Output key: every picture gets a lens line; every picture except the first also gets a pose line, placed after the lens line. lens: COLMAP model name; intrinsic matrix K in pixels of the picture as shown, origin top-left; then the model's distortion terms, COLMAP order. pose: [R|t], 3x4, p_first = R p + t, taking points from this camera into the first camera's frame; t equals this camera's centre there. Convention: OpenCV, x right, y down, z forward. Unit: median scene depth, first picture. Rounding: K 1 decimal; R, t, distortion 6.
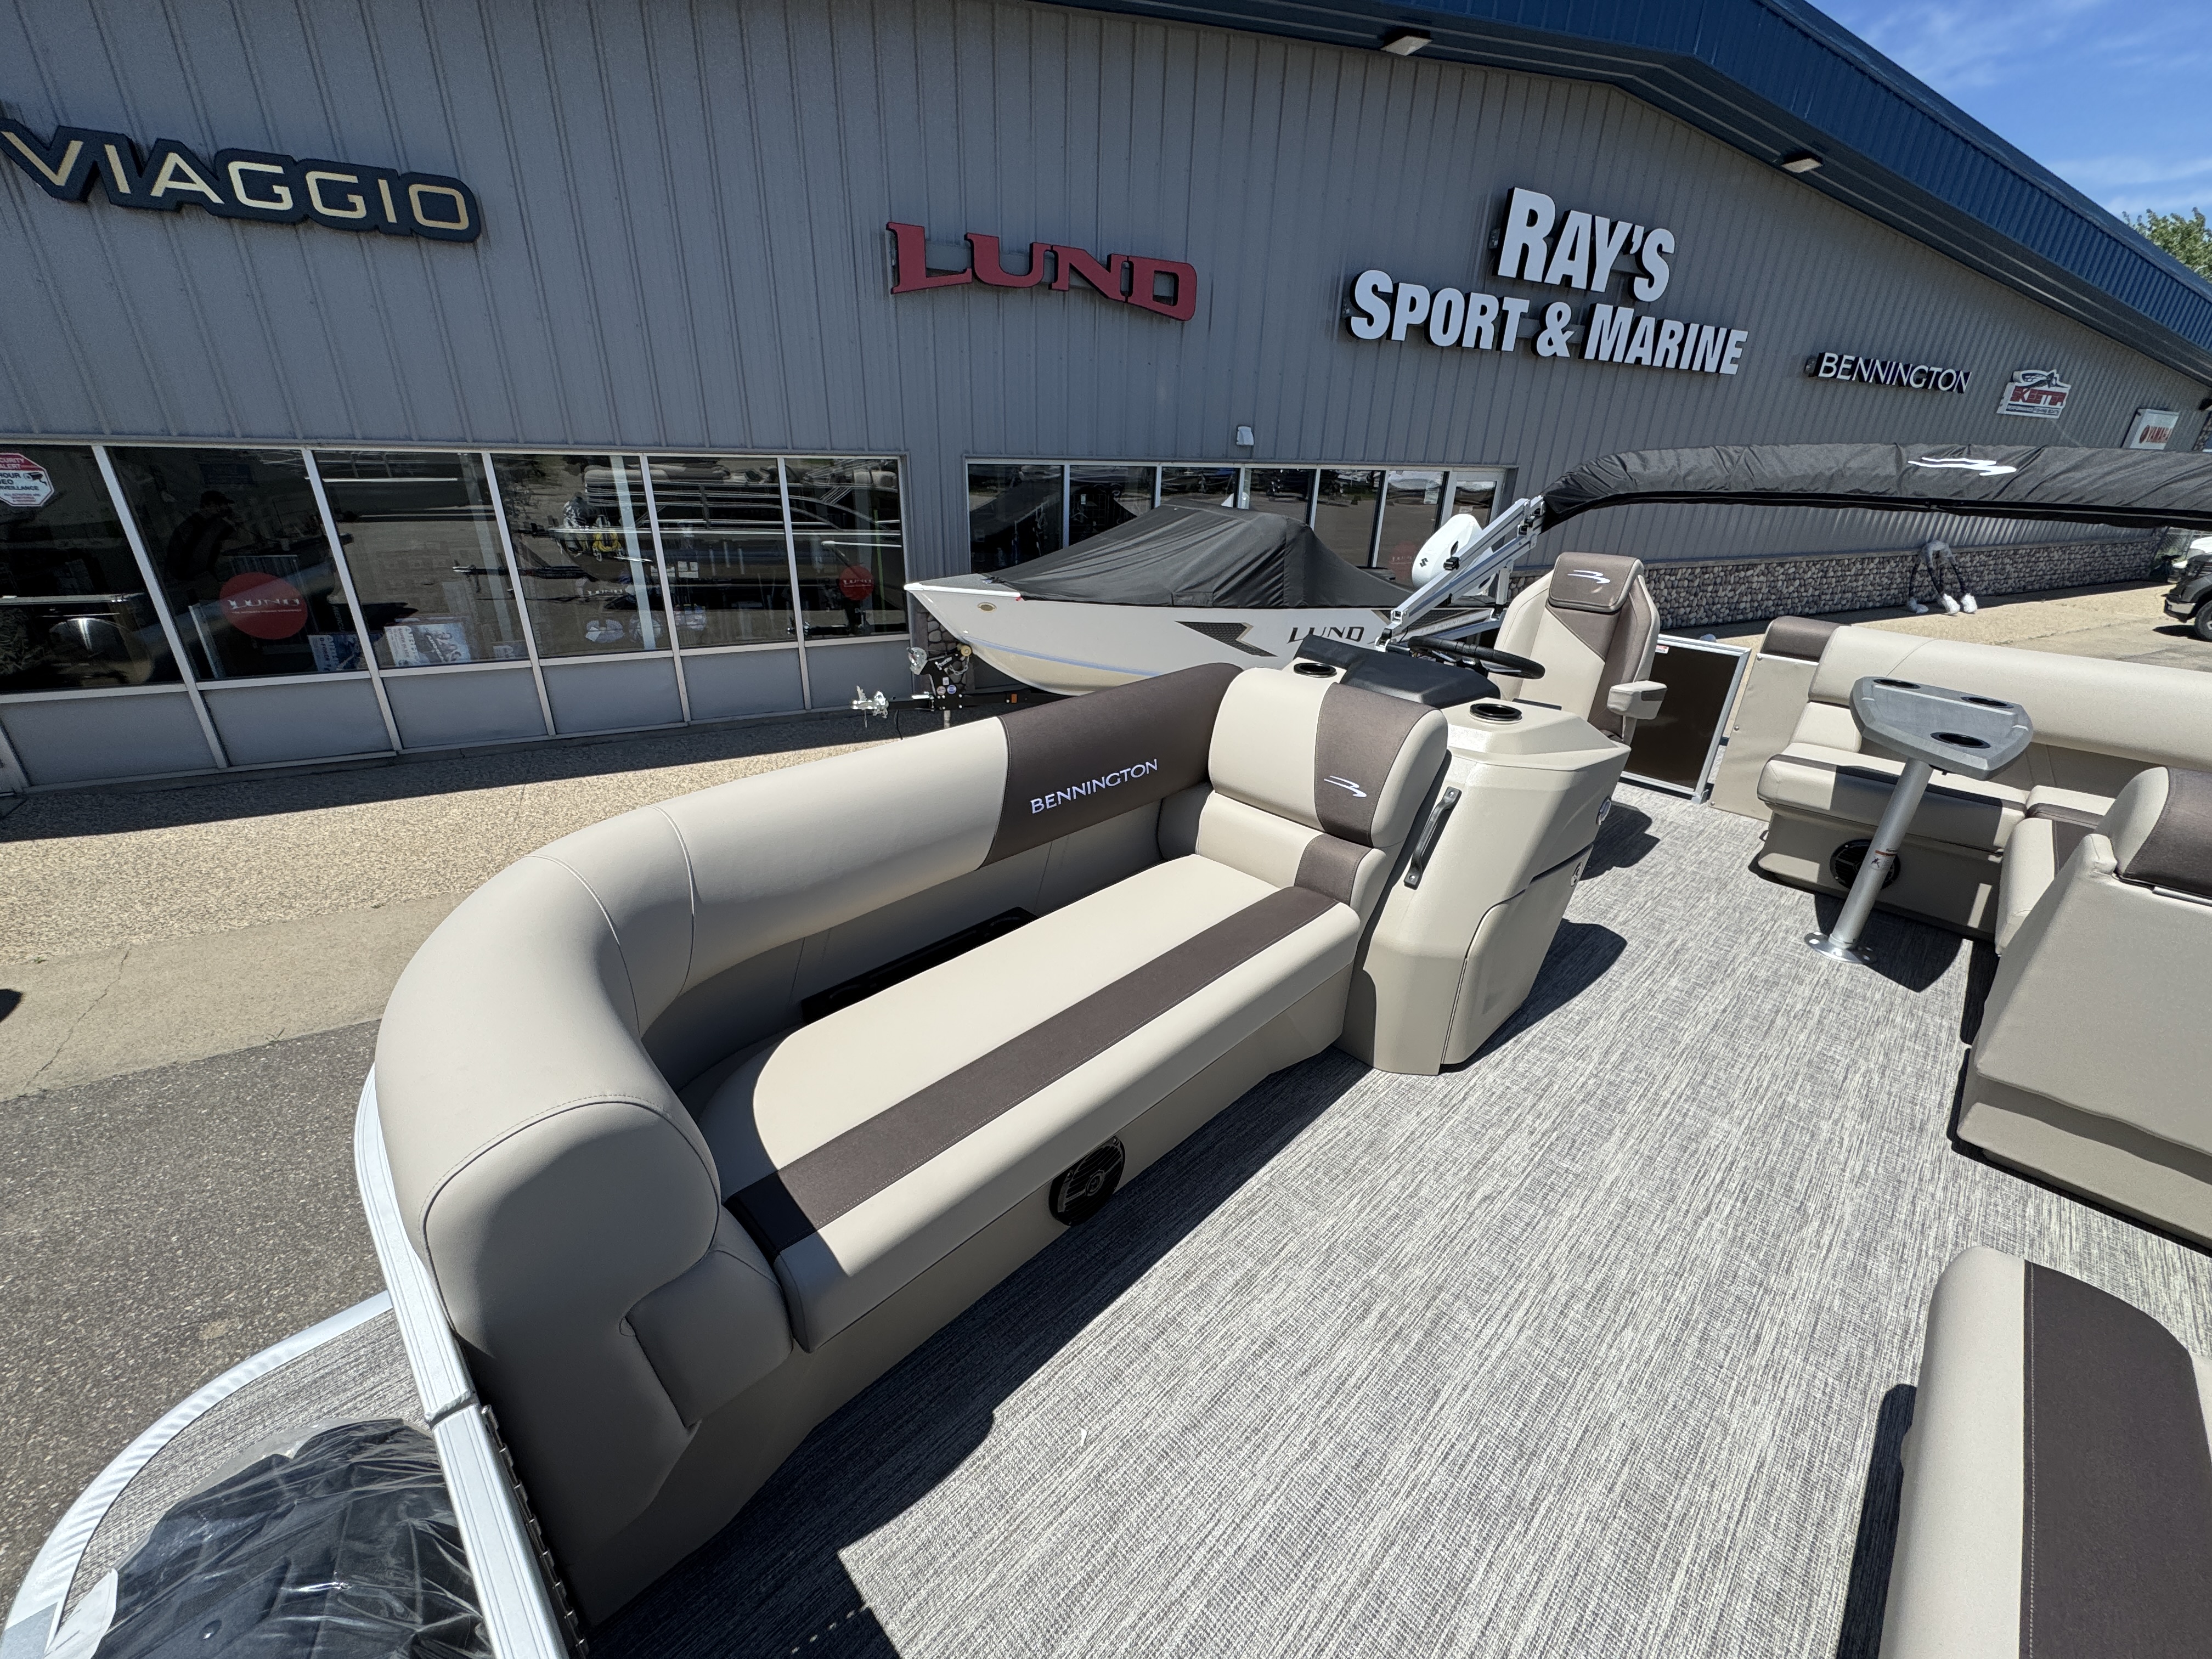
lens RADIAL K [[876.3, 0, 1103.7], [0, 876.3, 829.4], [0, 0, 1]] dist [-0.003332, 0.000136]
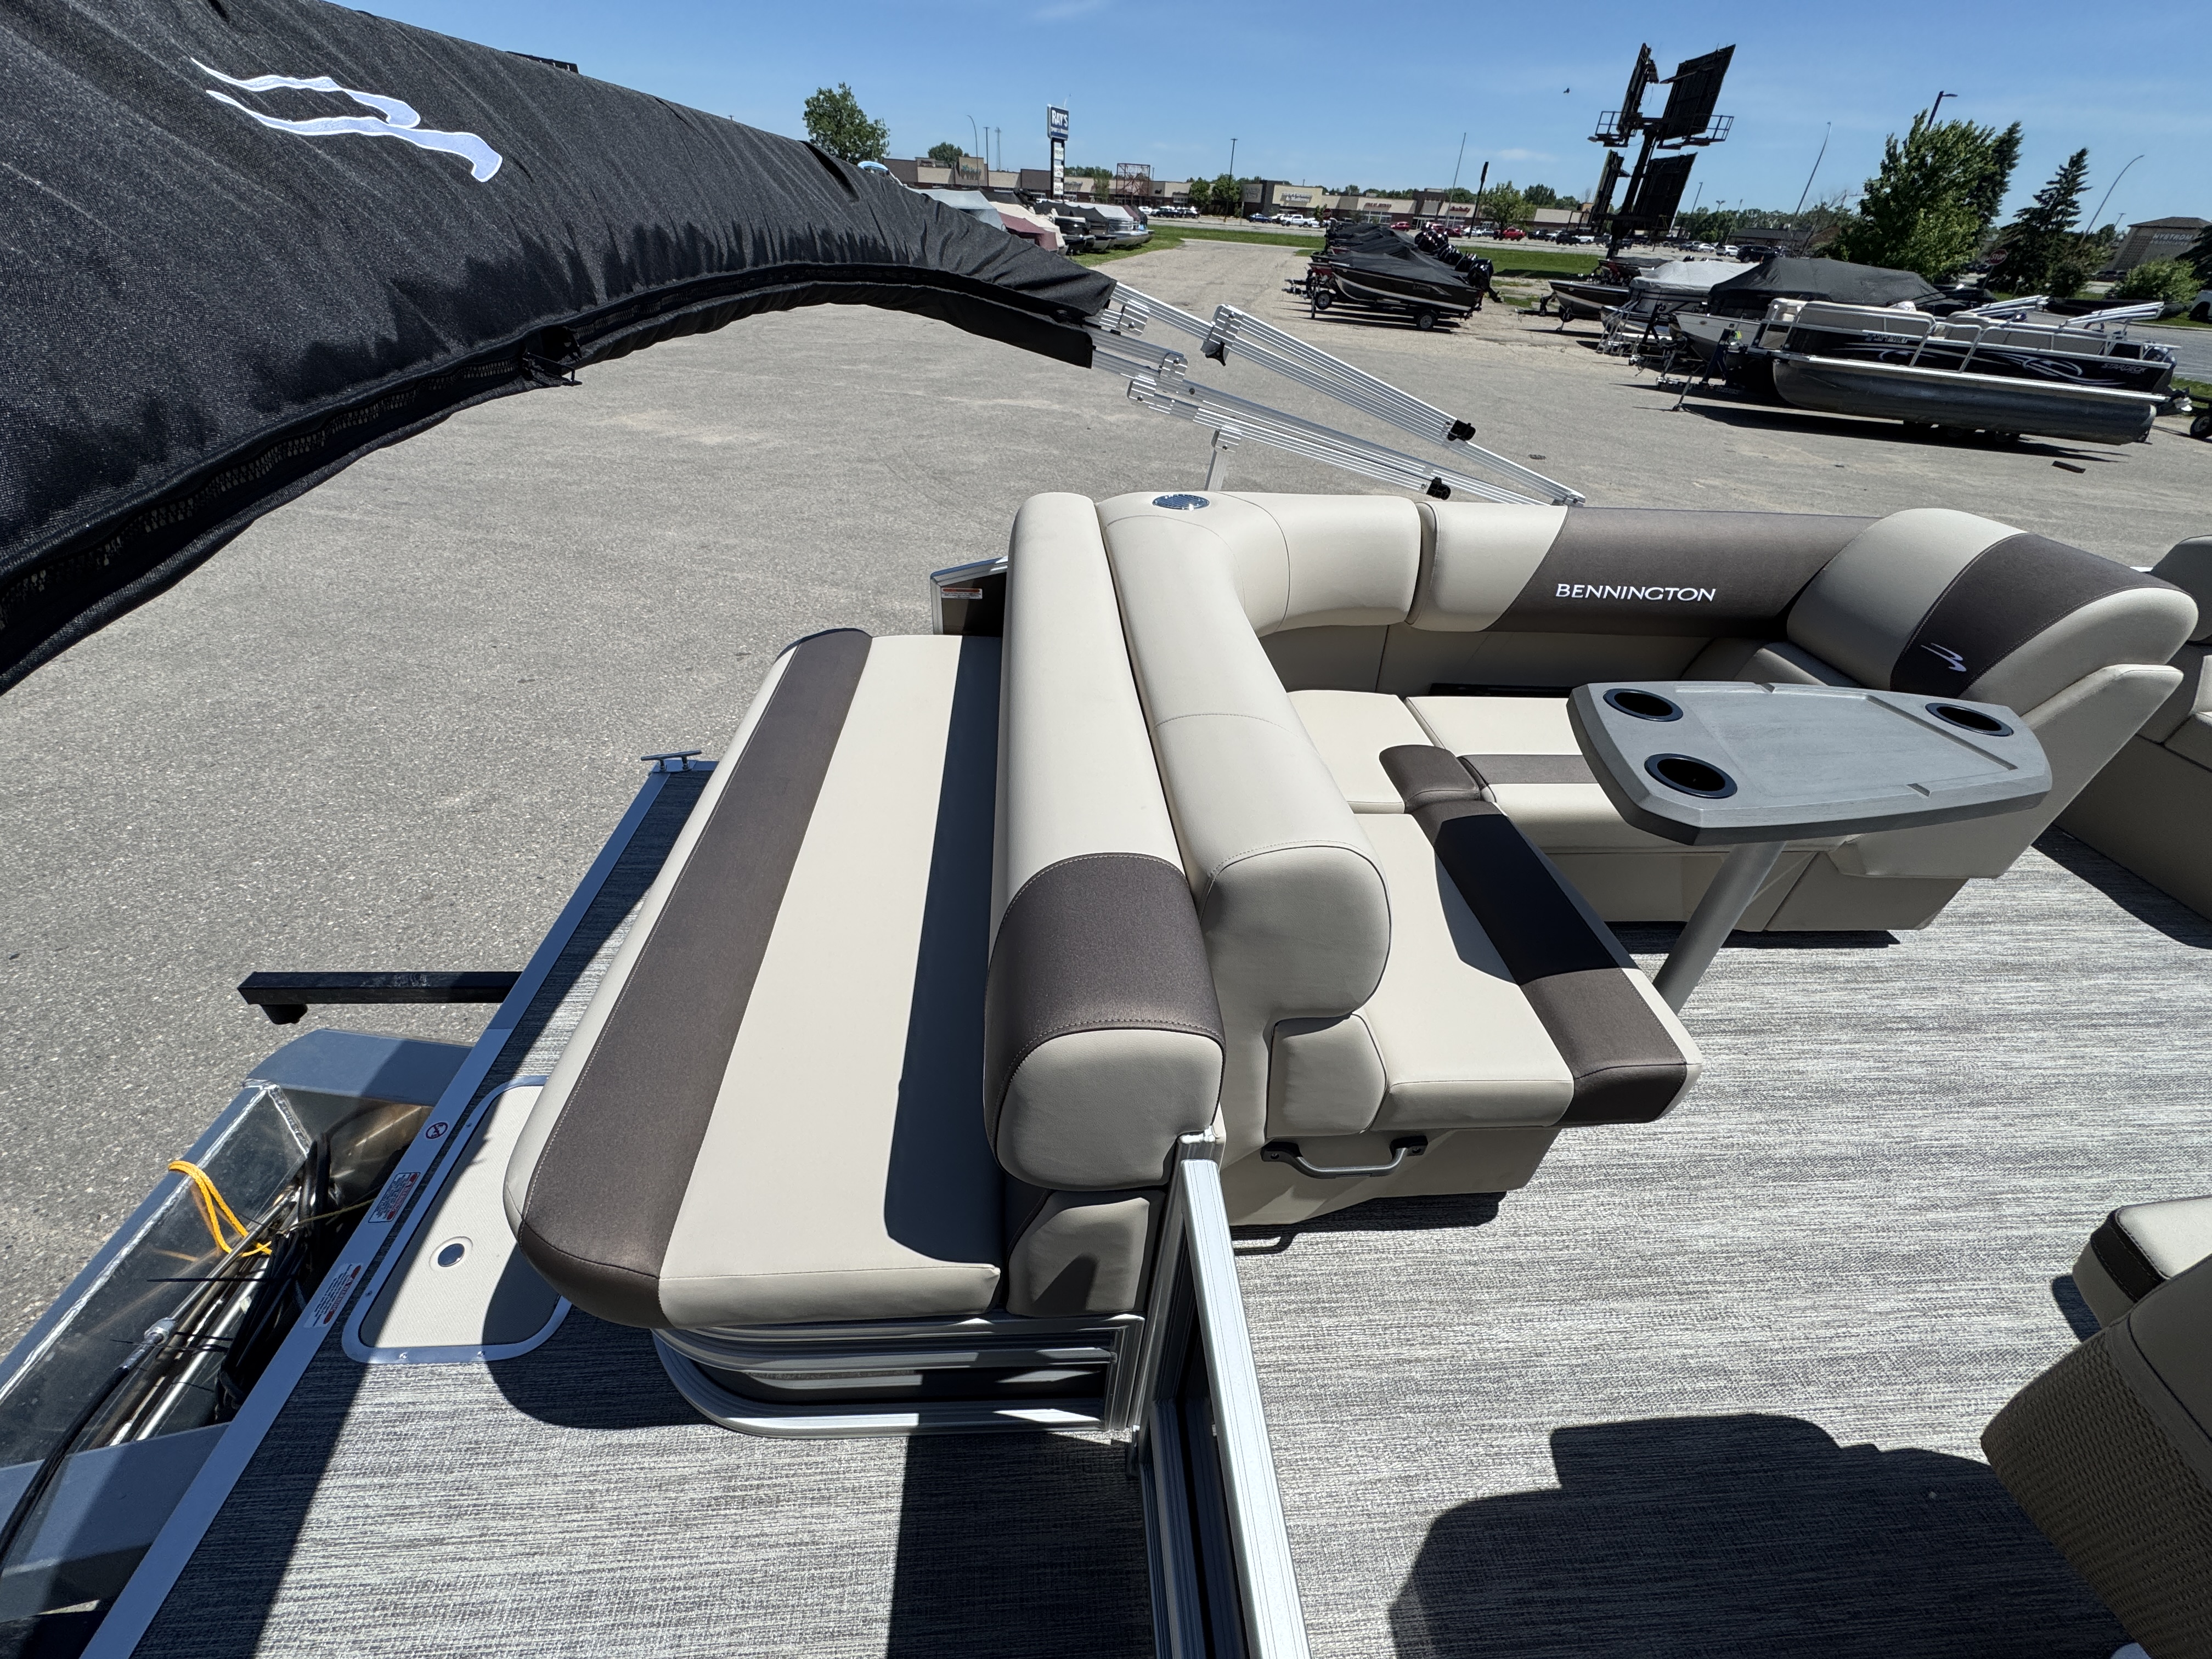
lens RADIAL K [[871.0, 0, 1103.0], [0, 871.0, 832.6], [0, 0, 1]] dist [-0.003642, 0.000129]
pose [[-0.759329, -0.433769, 0.485040, 0.406436], [0.196657, 0.557571, 0.806499, -0.254566], [-0.620278, 0.707785, -0.338076, 0.608527]]
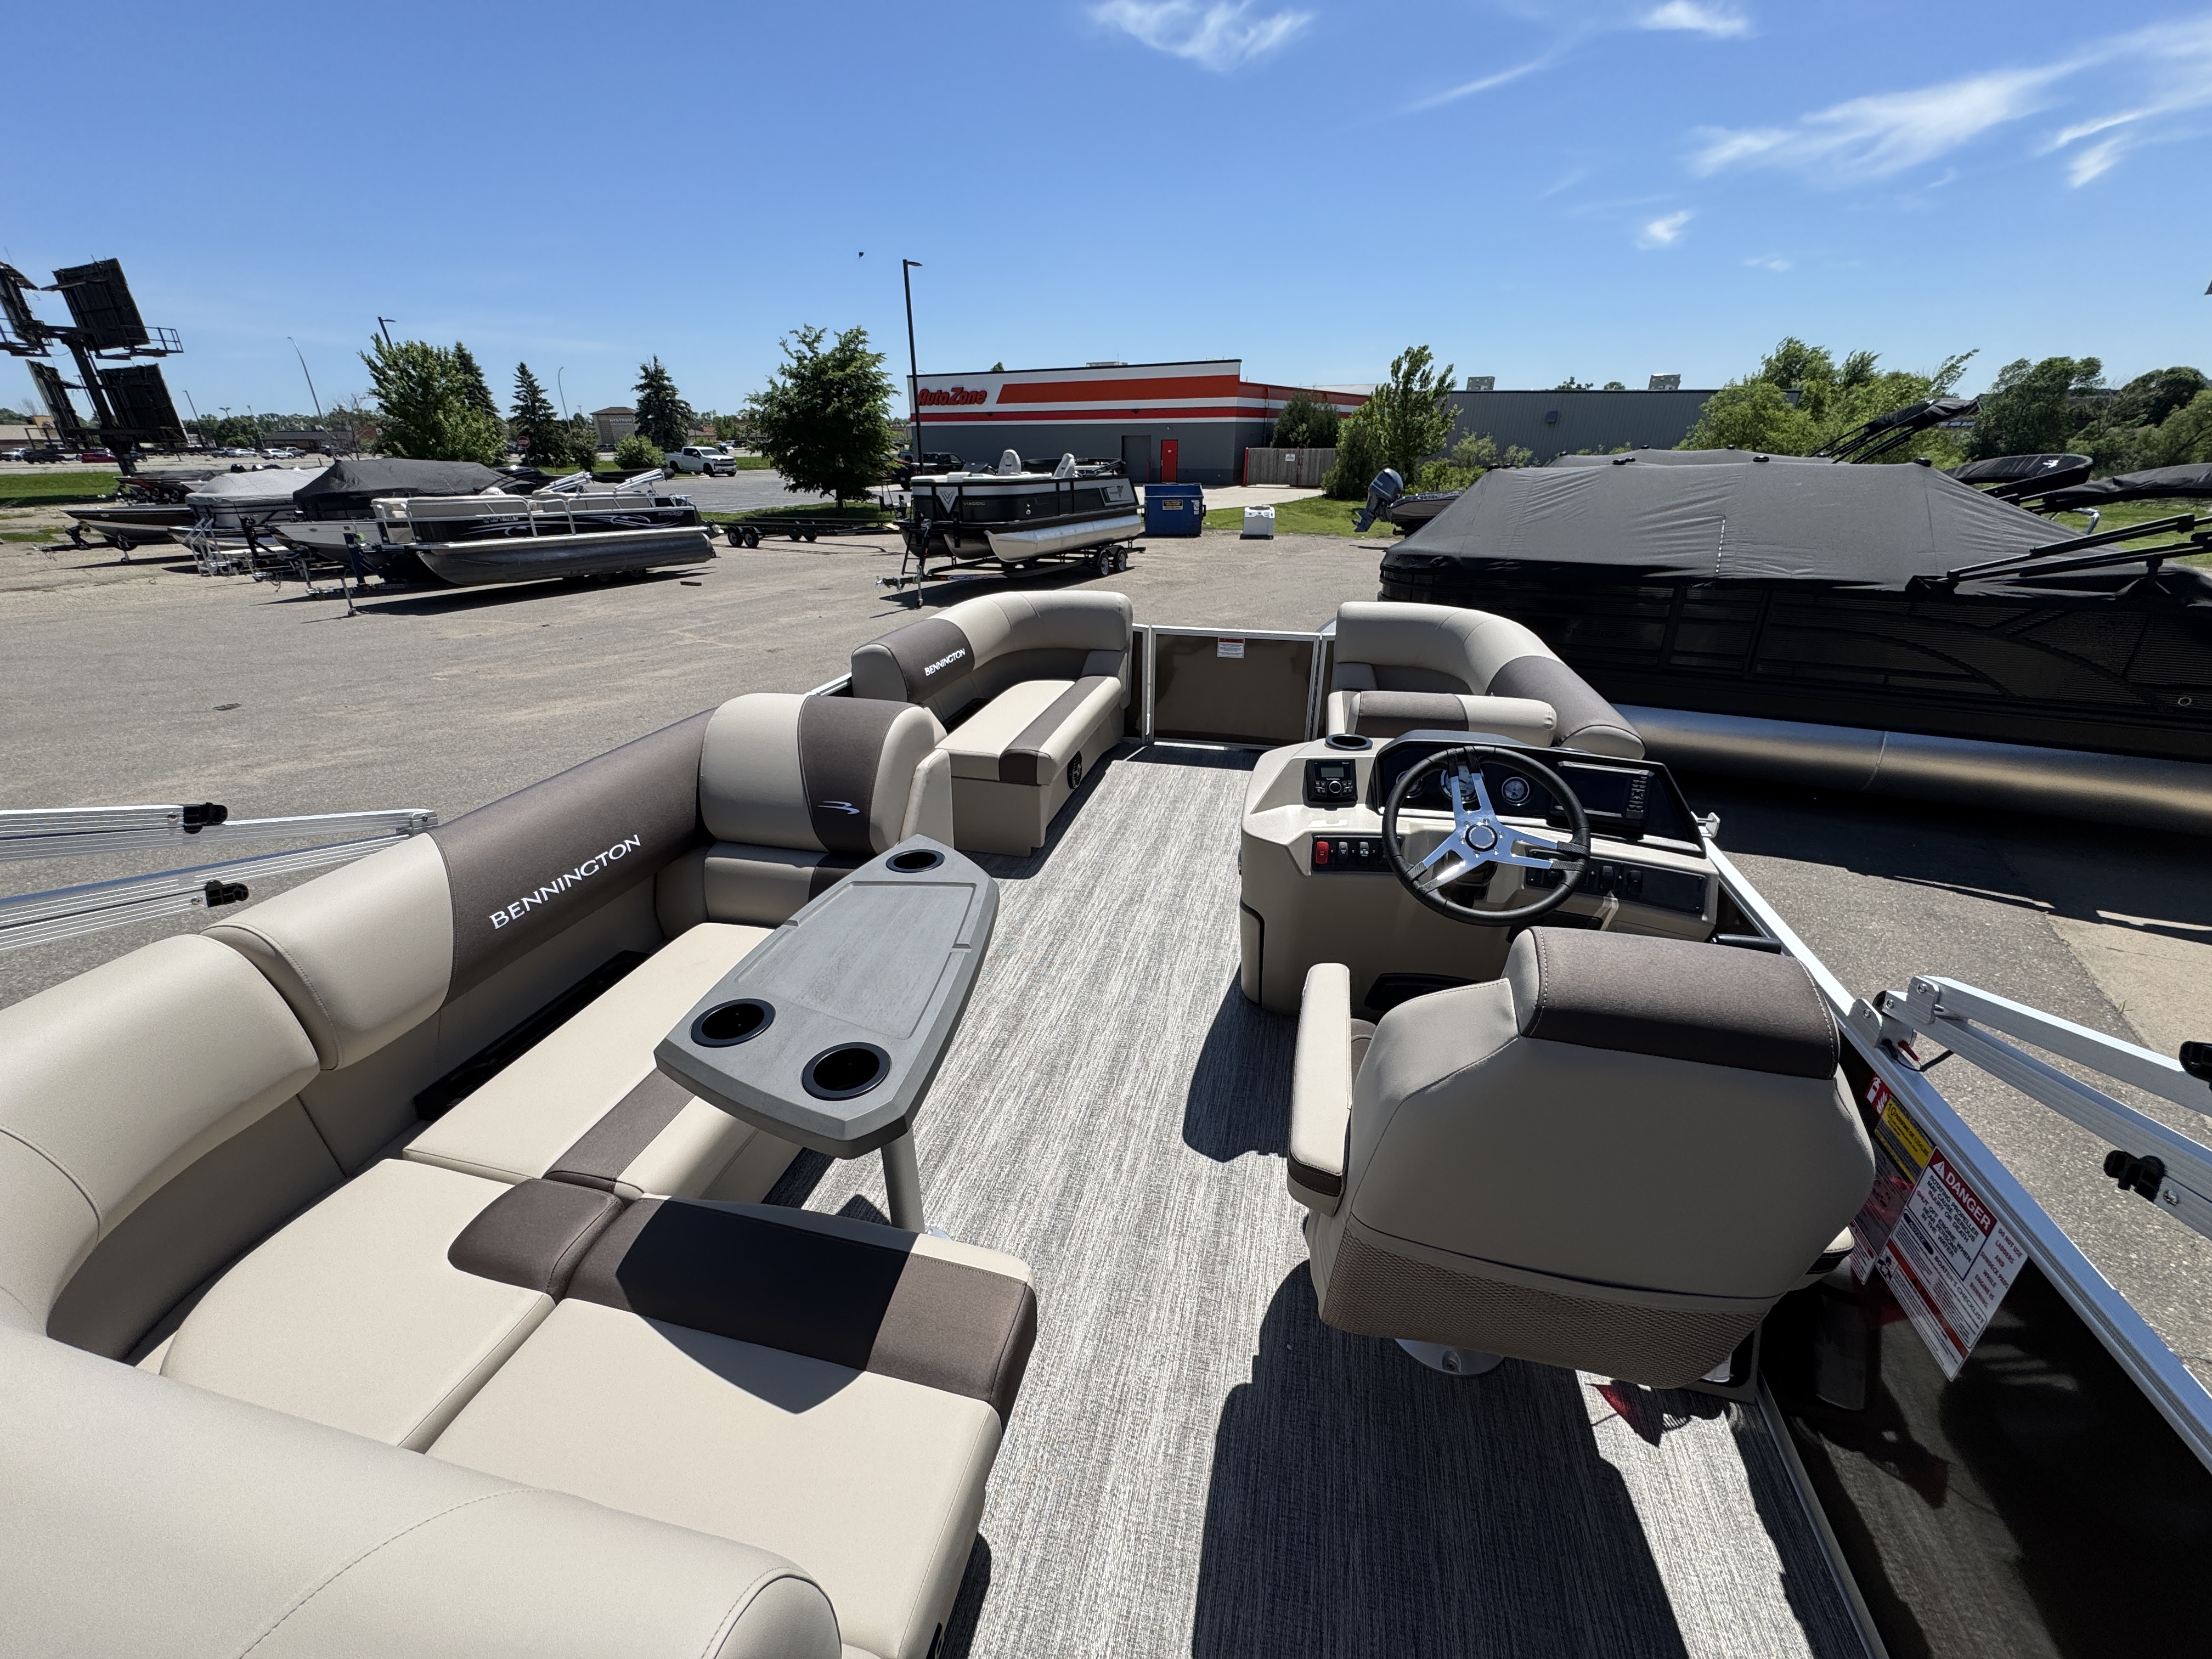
lens RADIAL K [[876.3, 0, 1103.7], [0, 876.3, 829.4], [0, 0, 1]] dist [-0.003332, 0.000136]
pose [[-0.849566, 0.193581, -0.490678, 0.442428], [-0.230661, 0.700235, 0.675623, -0.253032], [0.474377, 0.687166, -0.550244, 0.543638]]
